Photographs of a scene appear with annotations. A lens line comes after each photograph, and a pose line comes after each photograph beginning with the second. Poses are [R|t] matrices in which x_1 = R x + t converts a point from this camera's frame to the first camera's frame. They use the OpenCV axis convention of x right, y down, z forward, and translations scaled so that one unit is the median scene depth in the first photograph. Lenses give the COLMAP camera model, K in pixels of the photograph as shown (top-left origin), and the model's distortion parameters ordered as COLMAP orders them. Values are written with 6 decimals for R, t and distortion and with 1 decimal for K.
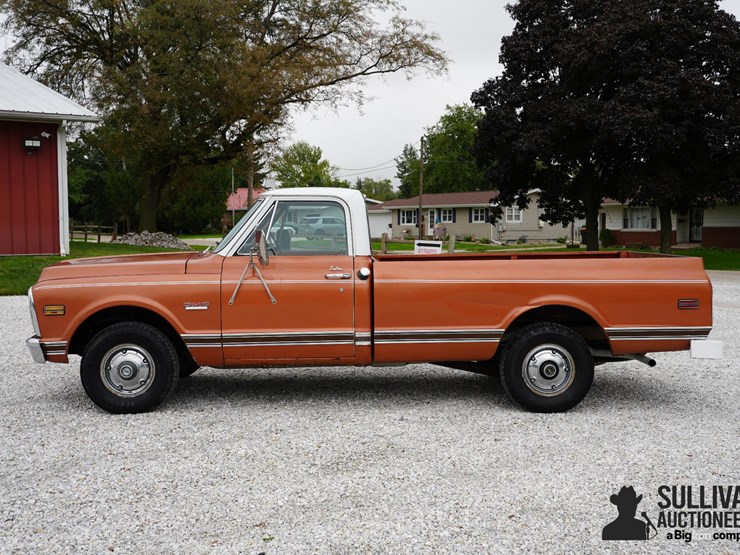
lens RADIAL K [[934.6, 0, 370.0], [0, 934.6, 277.5], [0, 0, 1]] dist [0.132661, 0.035441]
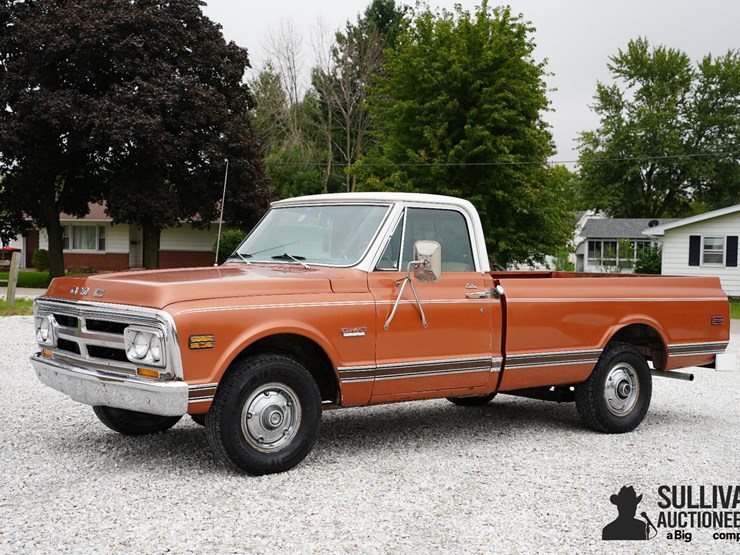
lens RADIAL K [[1104.8, 0, 370.0], [0, 1104.8, 277.5], [0, 0, 1]] dist [0.236521, 0.082130]
pose [[0.807361, 0.005353, 0.590034, -0.154944], [0.011252, 0.999637, -0.024466, 0.001403], [-0.589951, 0.026391, 0.807008, 0.044598]]
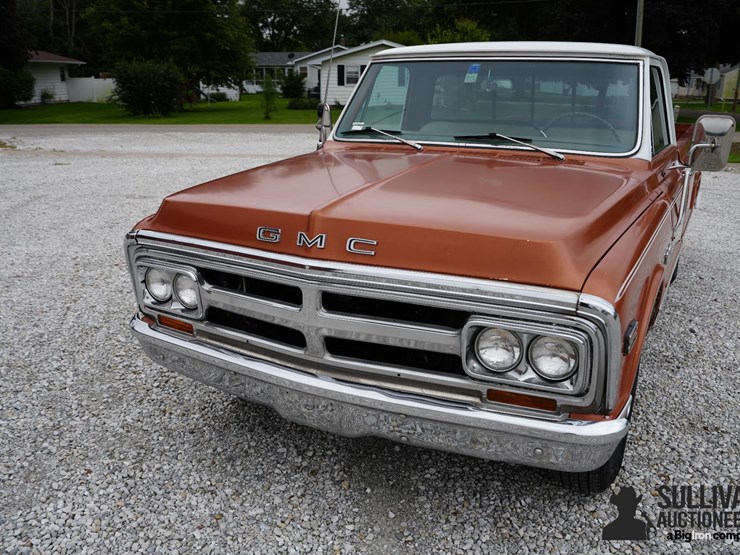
lens RADIAL K [[674.8, 0, 370.0], [0, 674.8, 277.5], [0, 0, 1]] dist [-0.070668, 0.025260]
pose [[0.486332, -0.247508, 0.837986, -0.129806], [0.043980, 0.964761, 0.259428, -0.014627], [-0.872667, -0.089313, 0.480079, 0.200836]]
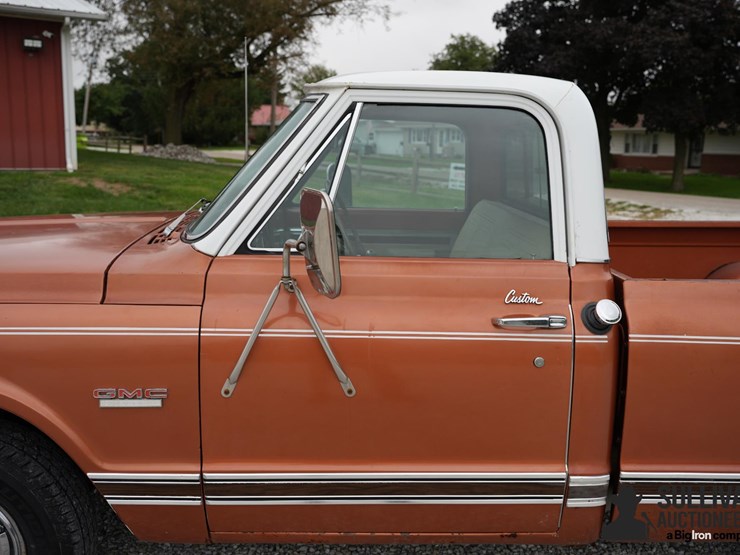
lens RADIAL K [[790.6, 0, 370.0], [0, 790.6, 277.5], [0, 0, 1]] dist [0.015071, 0.043351]
pose [[0.999634, 0.027035, -0.001307, -0.019960], [-0.026708, 0.993057, 0.114562, -0.010714], [0.004395, -0.114486, 0.993415, 0.148085]]
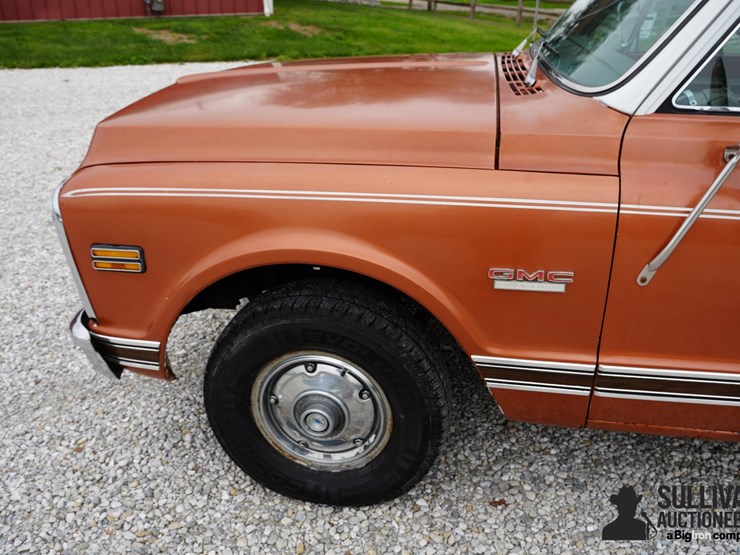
lens RADIAL K [[674.8, 0, 370.0], [0, 674.8, 277.5], [0, 0, 1]] dist [-0.070668, 0.025260]
pose [[0.981280, 0.083497, -0.173543, -0.041350], [-0.016812, 0.934825, 0.354712, -0.009992], [0.191850, -0.345154, 0.918729, 0.164496]]
